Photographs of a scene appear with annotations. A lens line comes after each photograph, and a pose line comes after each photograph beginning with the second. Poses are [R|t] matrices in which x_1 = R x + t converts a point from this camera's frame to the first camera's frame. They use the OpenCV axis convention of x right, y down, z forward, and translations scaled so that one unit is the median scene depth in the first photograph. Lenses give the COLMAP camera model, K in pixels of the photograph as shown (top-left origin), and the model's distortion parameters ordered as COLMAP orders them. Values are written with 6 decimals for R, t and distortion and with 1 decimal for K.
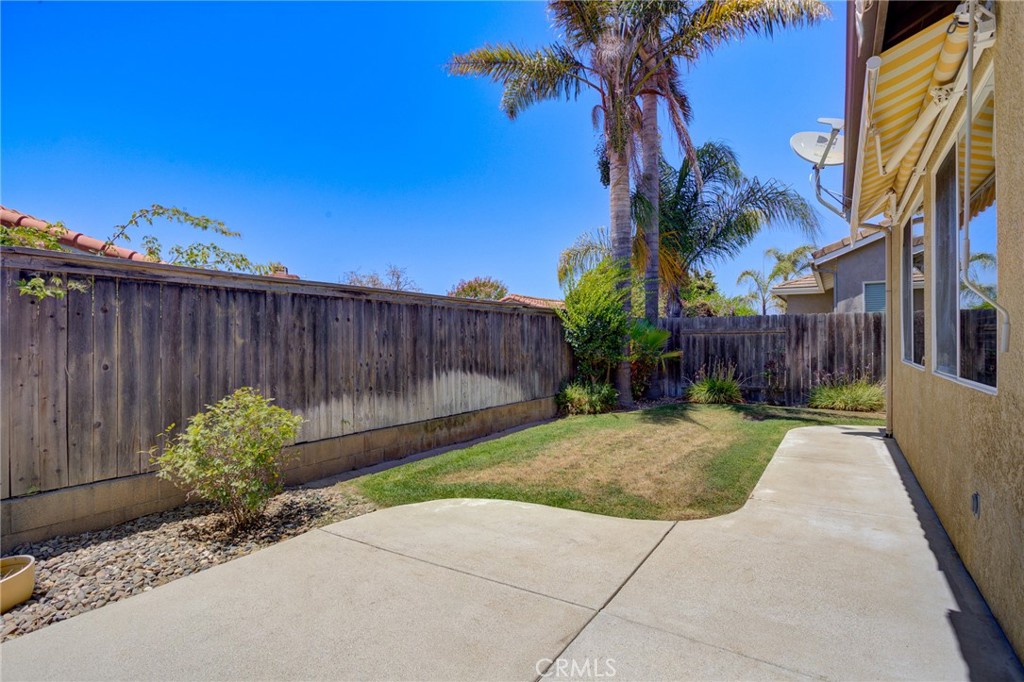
lens RADIAL K [[500.4, 0, 512.0], [0, 500.4, 341.0], [0, 0, 1]] dist [-0.021529, 0.000397]
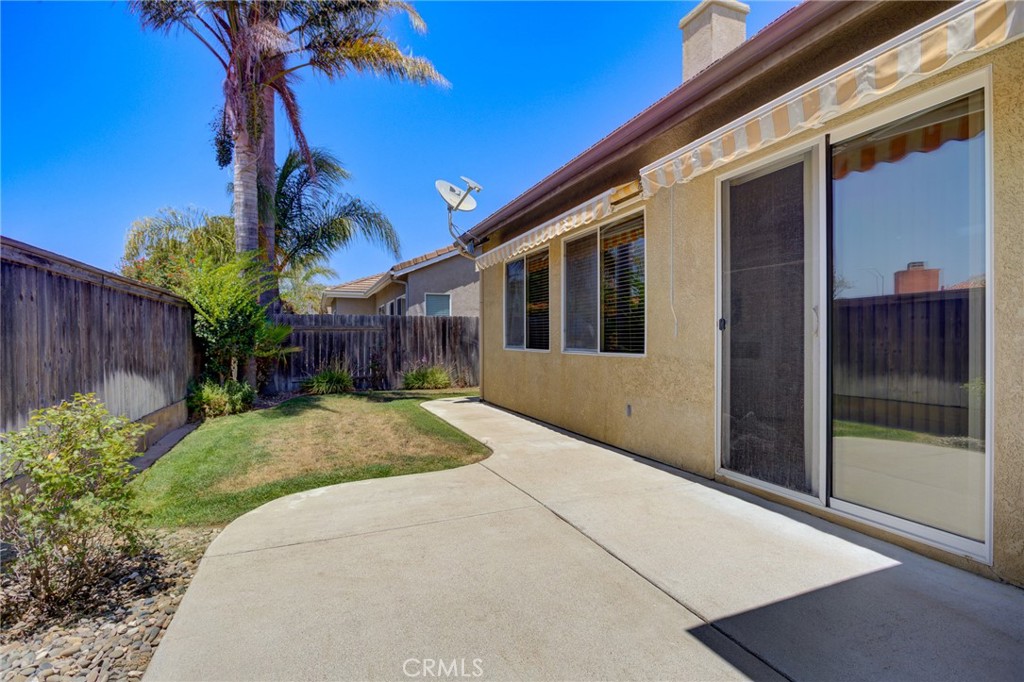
lens RADIAL K [[500.4, 0, 512.0], [0, 500.4, 341.0], [0, 0, 1]] dist [-0.021529, 0.000397]
pose [[0.575873, -0.000219, 0.817539, -0.448316], [-0.001686, 0.999998, 0.001456, 0.012129], [-0.817537, -0.002216, 0.575871, 0.071388]]
